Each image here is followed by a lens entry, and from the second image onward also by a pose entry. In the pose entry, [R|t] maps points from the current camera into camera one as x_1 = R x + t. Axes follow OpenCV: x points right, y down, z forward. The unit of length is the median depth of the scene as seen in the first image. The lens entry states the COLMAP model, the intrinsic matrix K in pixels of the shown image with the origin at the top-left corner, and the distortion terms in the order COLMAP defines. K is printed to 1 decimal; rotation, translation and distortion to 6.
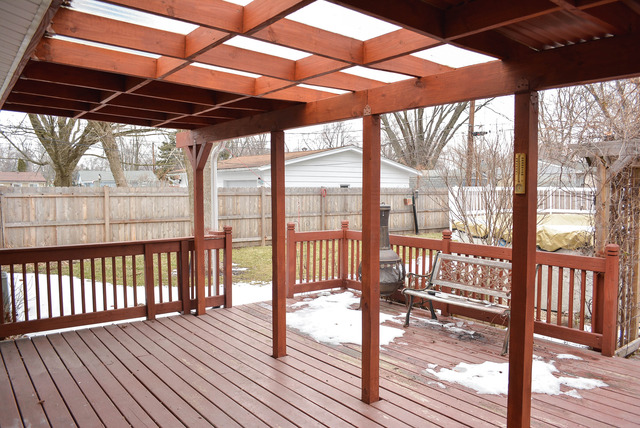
lens RADIAL K [[503.6, 0, 320.0], [0, 503.6, 214.0], [0, 0, 1]] dist [-0.083104, 0.002691]
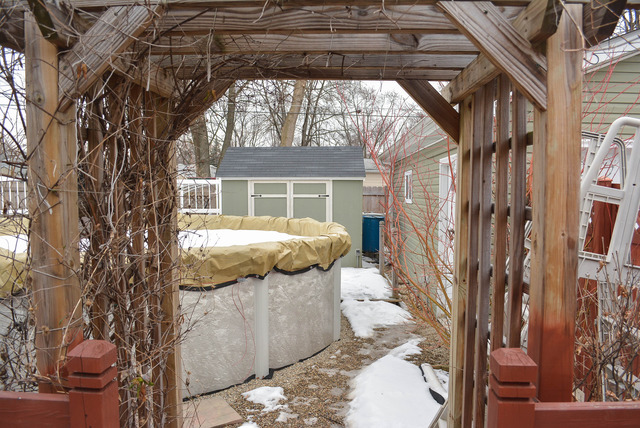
lens RADIAL K [[503.6, 0, 320.0], [0, 503.6, 214.0], [0, 0, 1]] dist [-0.083104, 0.002691]
pose [[0.611802, -0.029936, 0.790444, 0.464082], [0.036024, 0.999301, 0.009963, -0.004477], [-0.790190, 0.022379, 0.612453, 0.736780]]
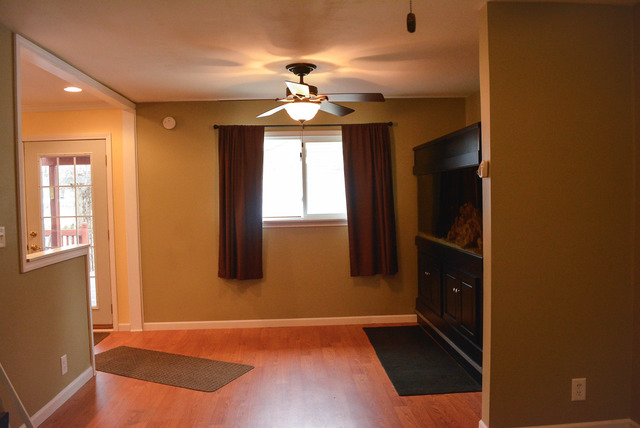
lens RADIAL K [[503.6, 0, 320.0], [0, 503.6, 214.0], [0, 0, 1]] dist [-0.083104, 0.002691]
pose [[0.556850, -0.045184, 0.829383, -0.660208], [0.067002, 0.997709, 0.009369, 0.072988], [-0.827906, 0.050353, 0.558602, -1.131835]]
